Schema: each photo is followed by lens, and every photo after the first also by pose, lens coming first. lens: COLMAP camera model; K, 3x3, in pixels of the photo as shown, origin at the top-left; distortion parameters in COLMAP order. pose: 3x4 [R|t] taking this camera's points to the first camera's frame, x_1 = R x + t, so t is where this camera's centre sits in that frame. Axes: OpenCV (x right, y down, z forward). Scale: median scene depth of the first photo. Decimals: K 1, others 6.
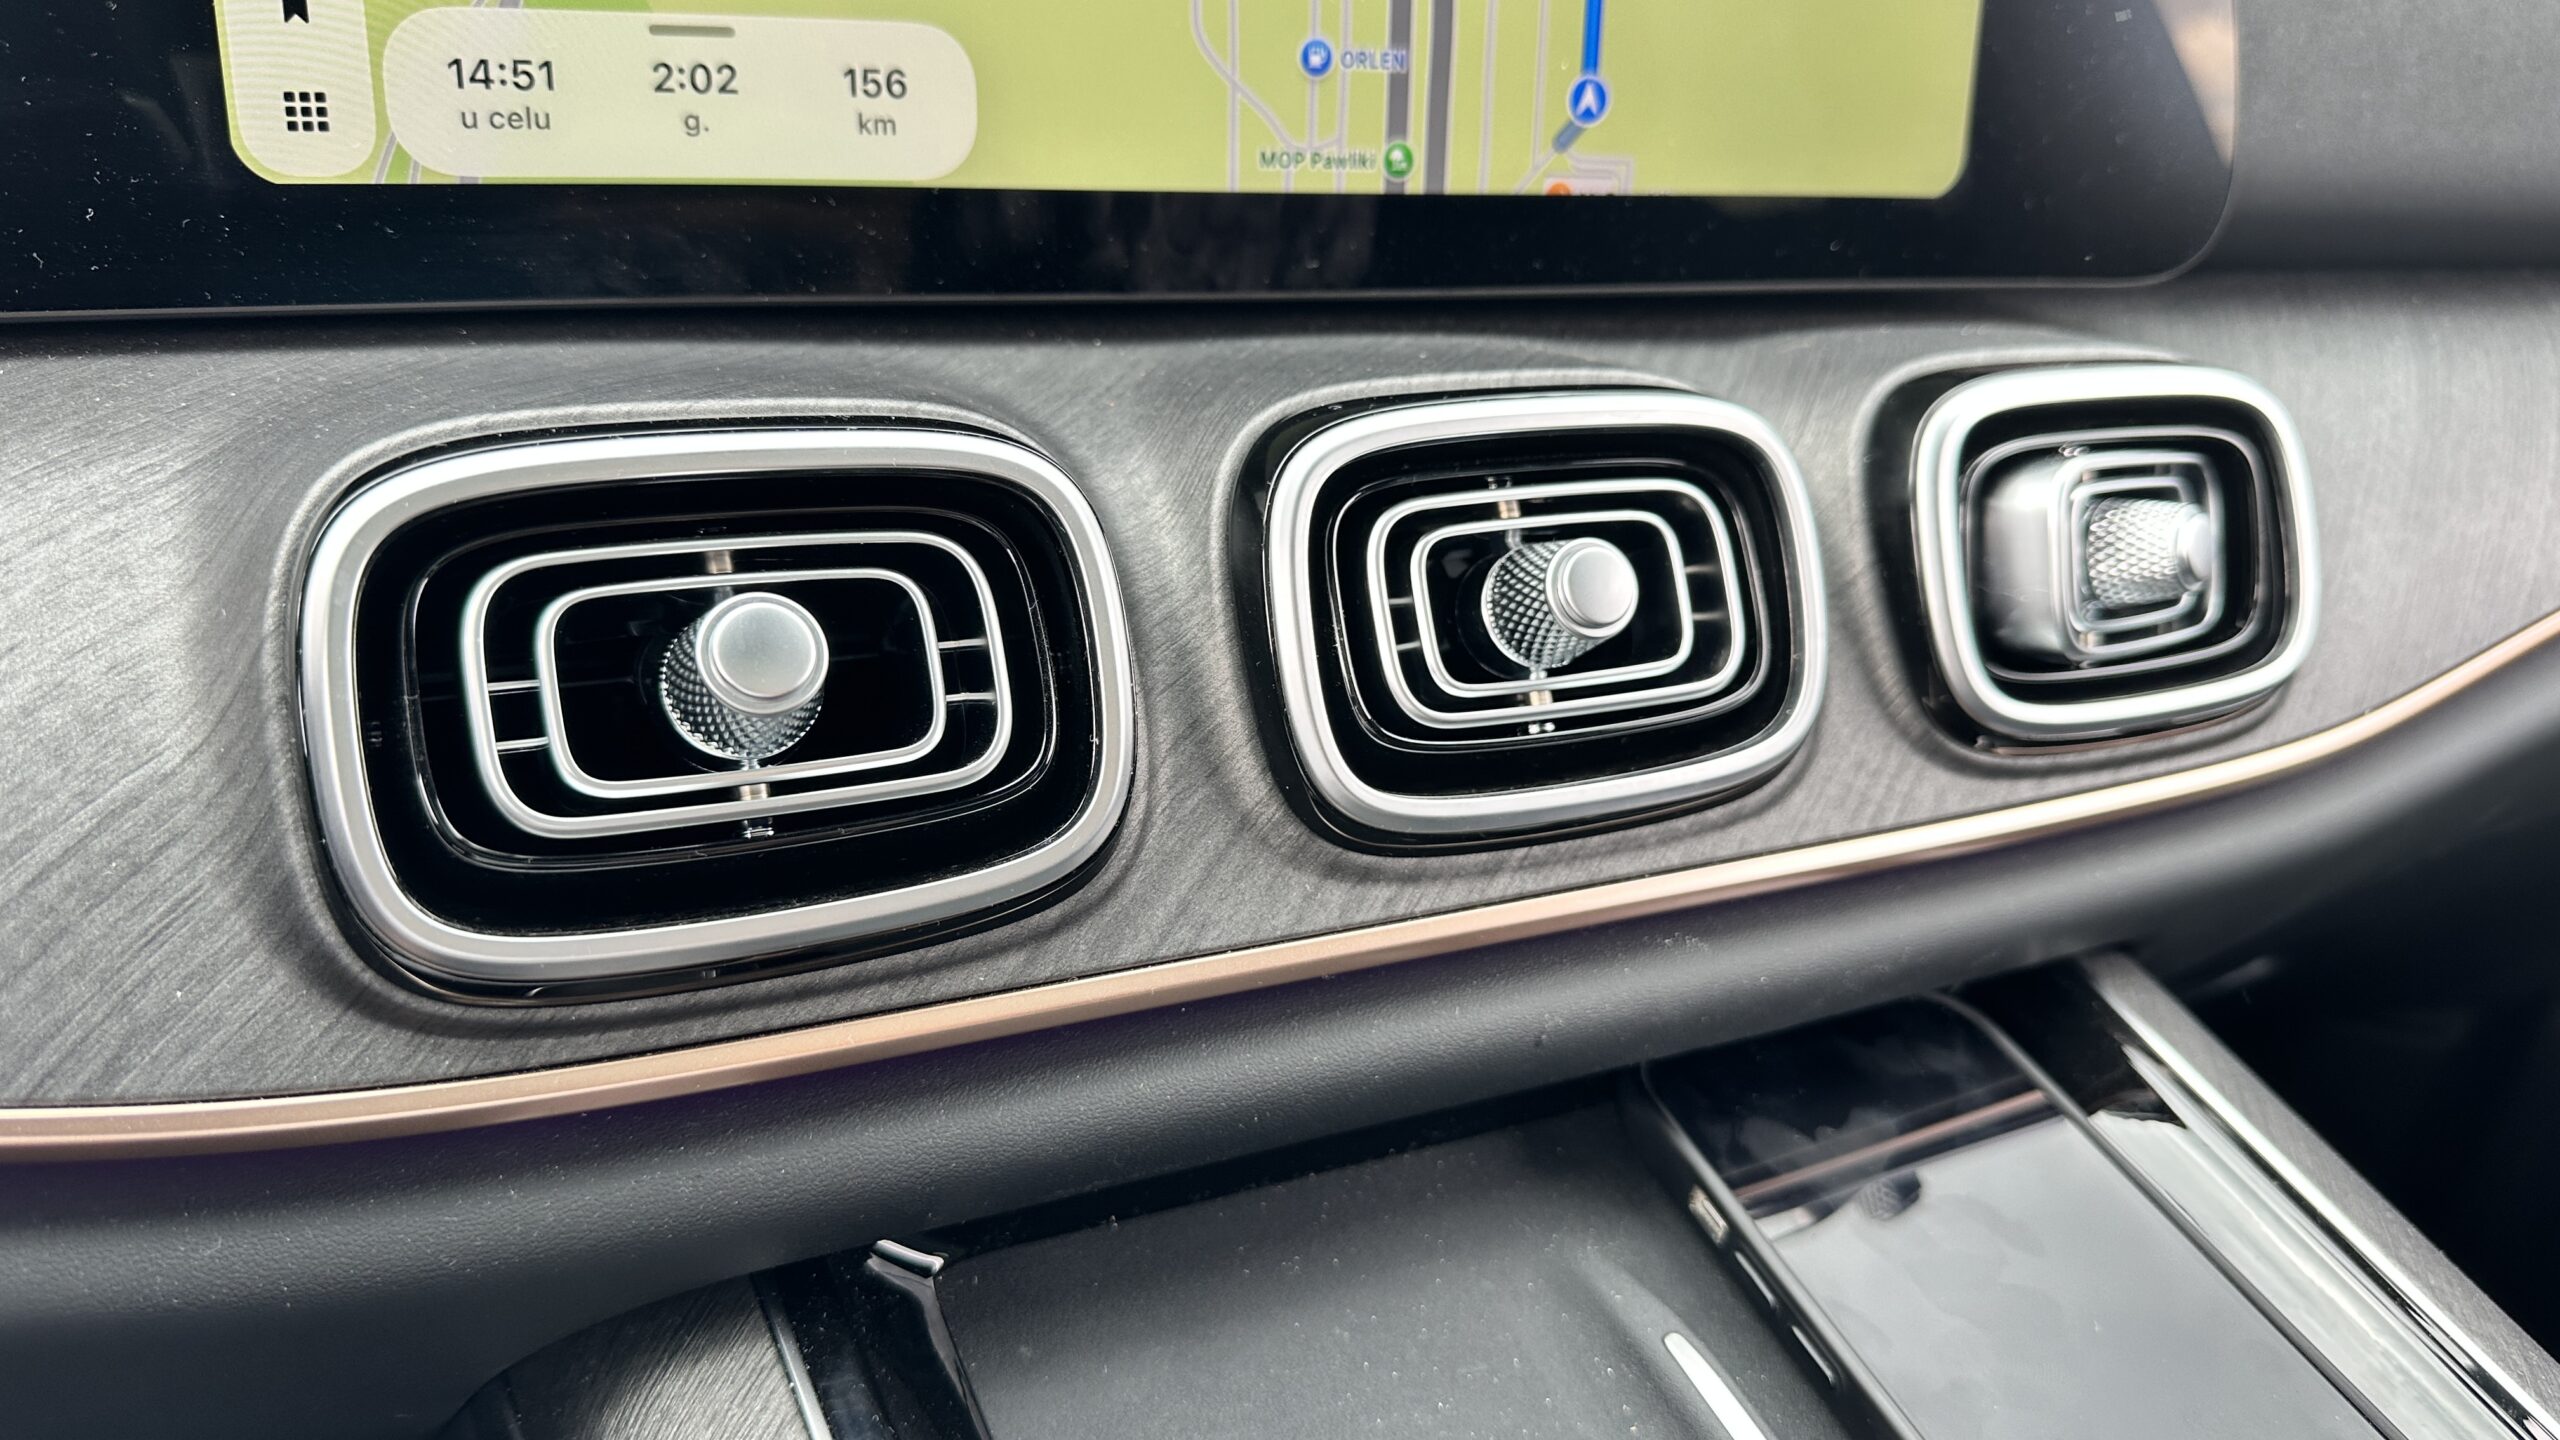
lens RADIAL K [[1872.8, 0, 1291.4], [0, 1872.8, 710.5], [0, 0, 1]] dist [0.037232, -0.077721]
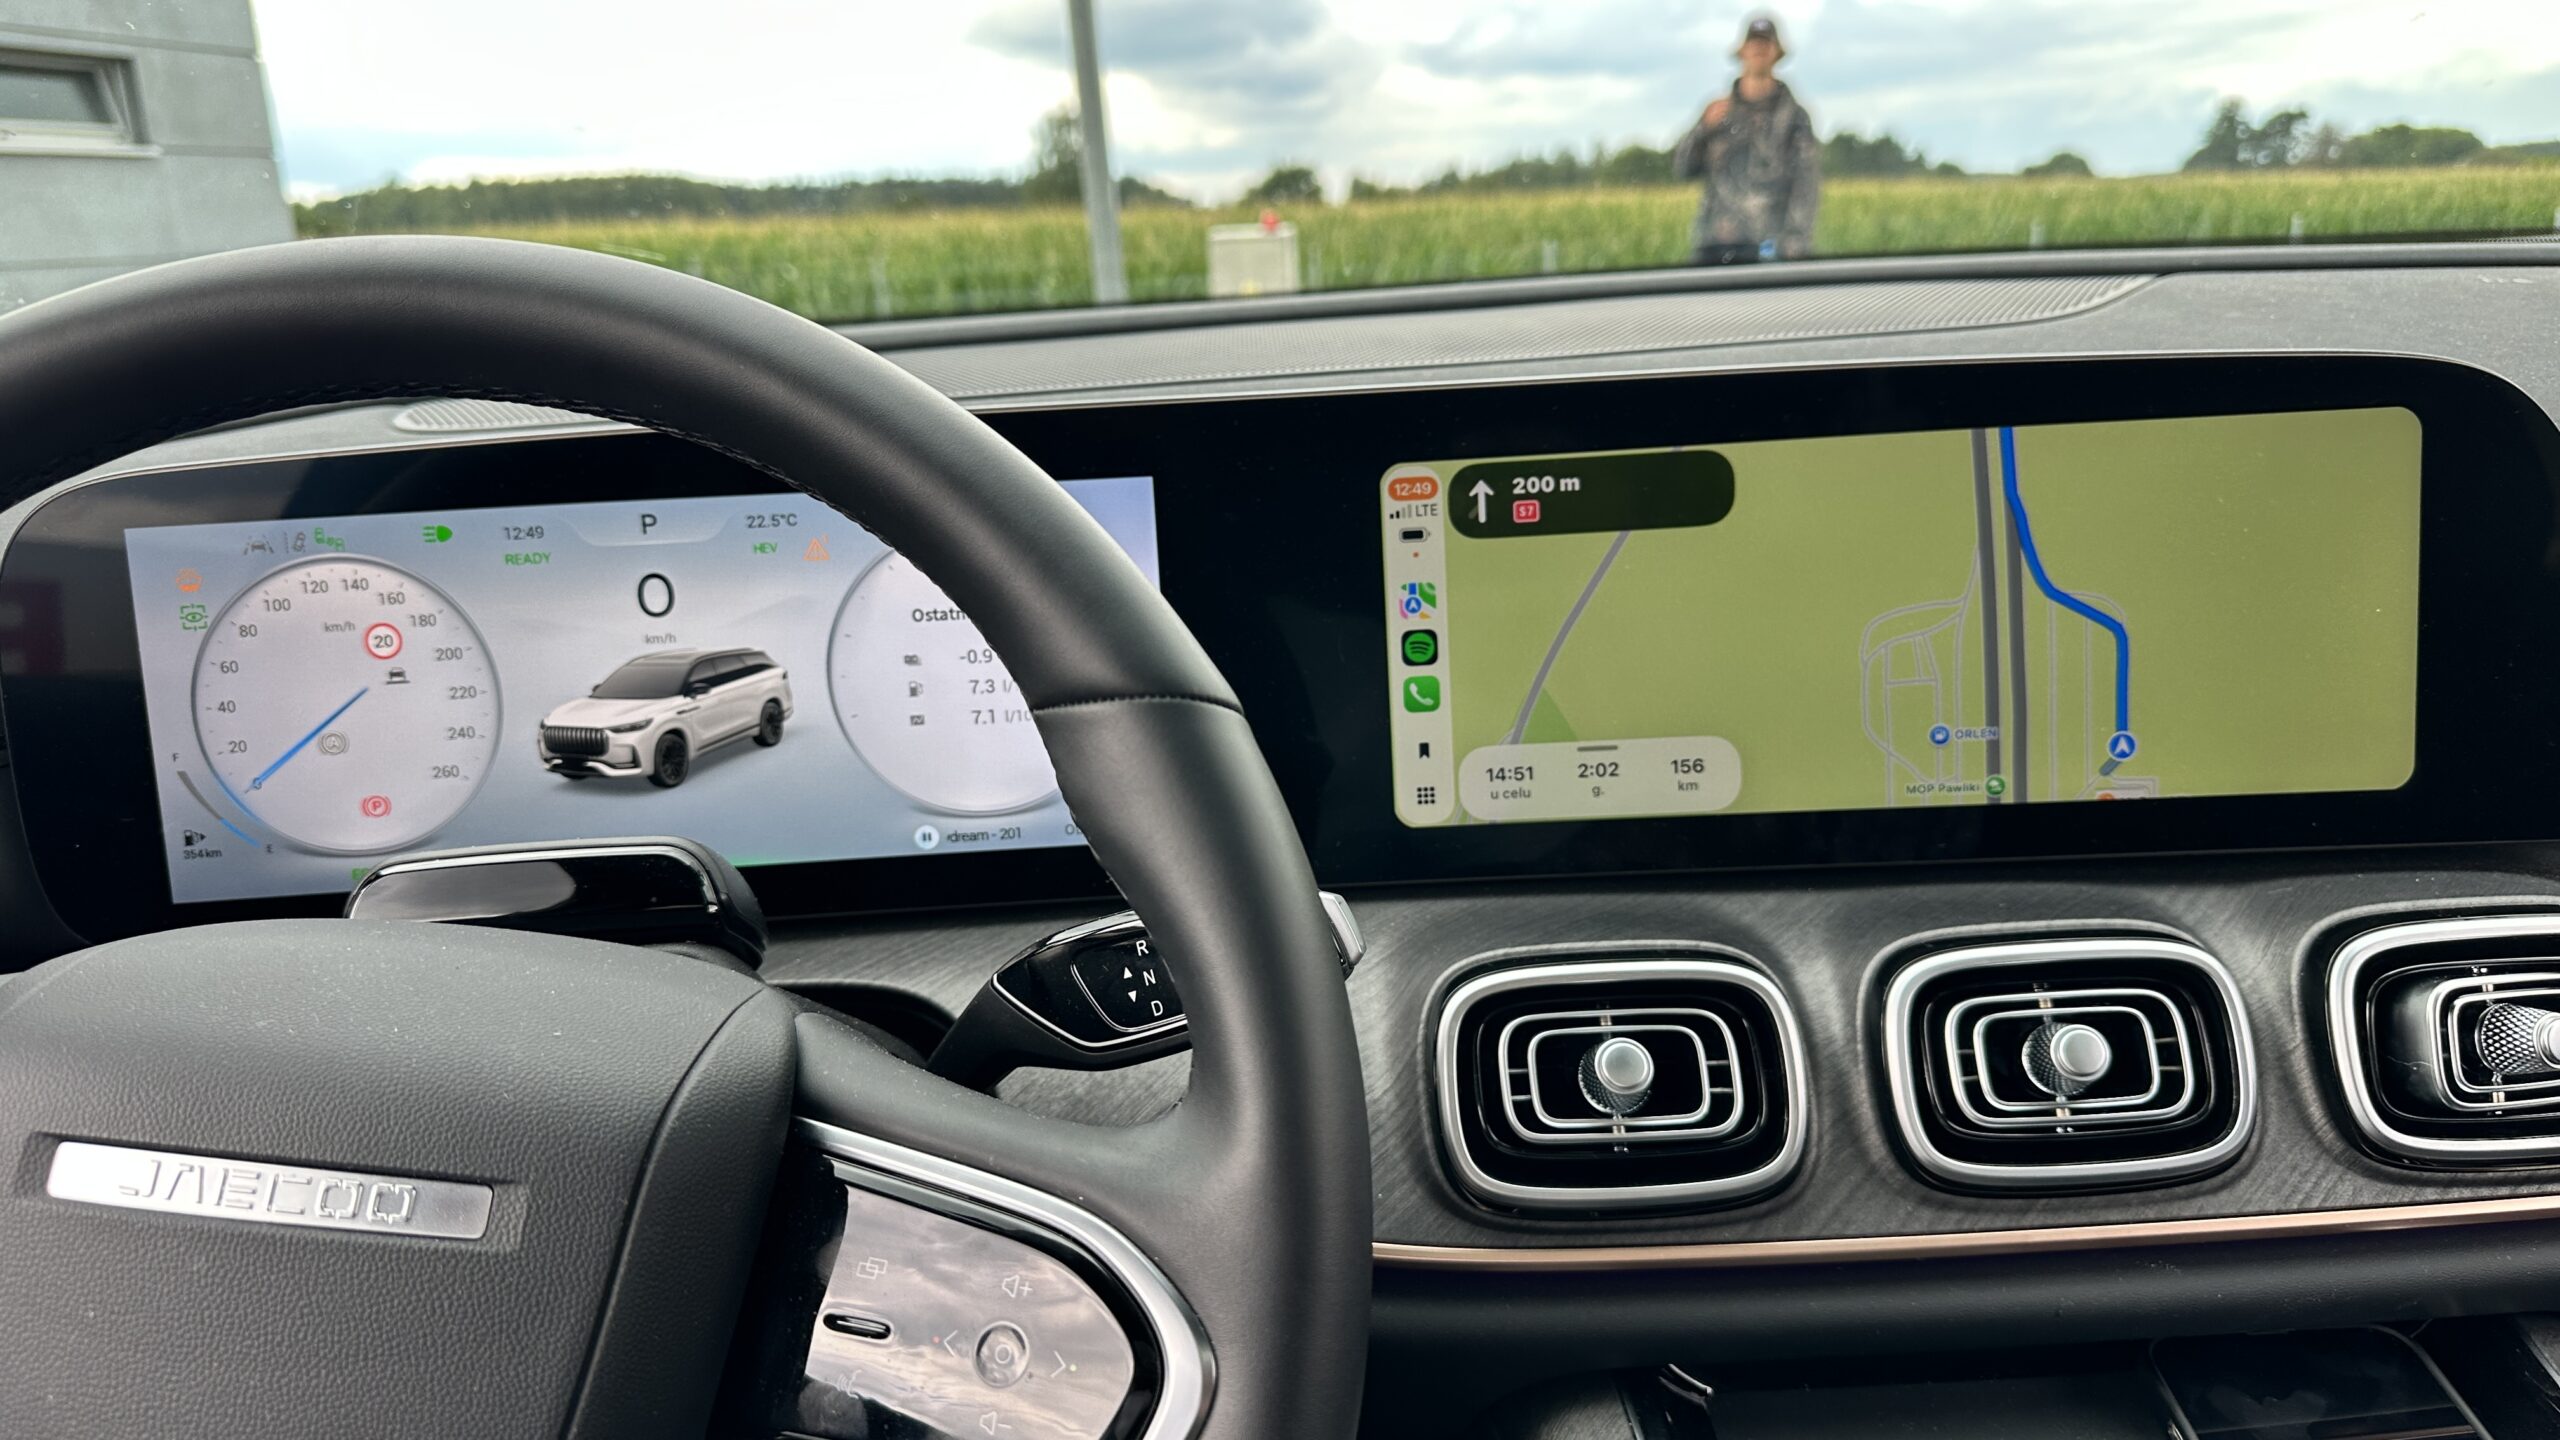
lens RADIAL K [[1872.8, 0, 1207.8], [0, 1872.8, 738.7], [0, 0, 1]] dist [0.037232, -0.077721]
pose [[0.889073, -0.008554, -0.457685, 0.240557], [-0.062495, 0.988196, -0.139867, -0.057734], [0.453479, 0.152955, 0.878044, -0.996080]]
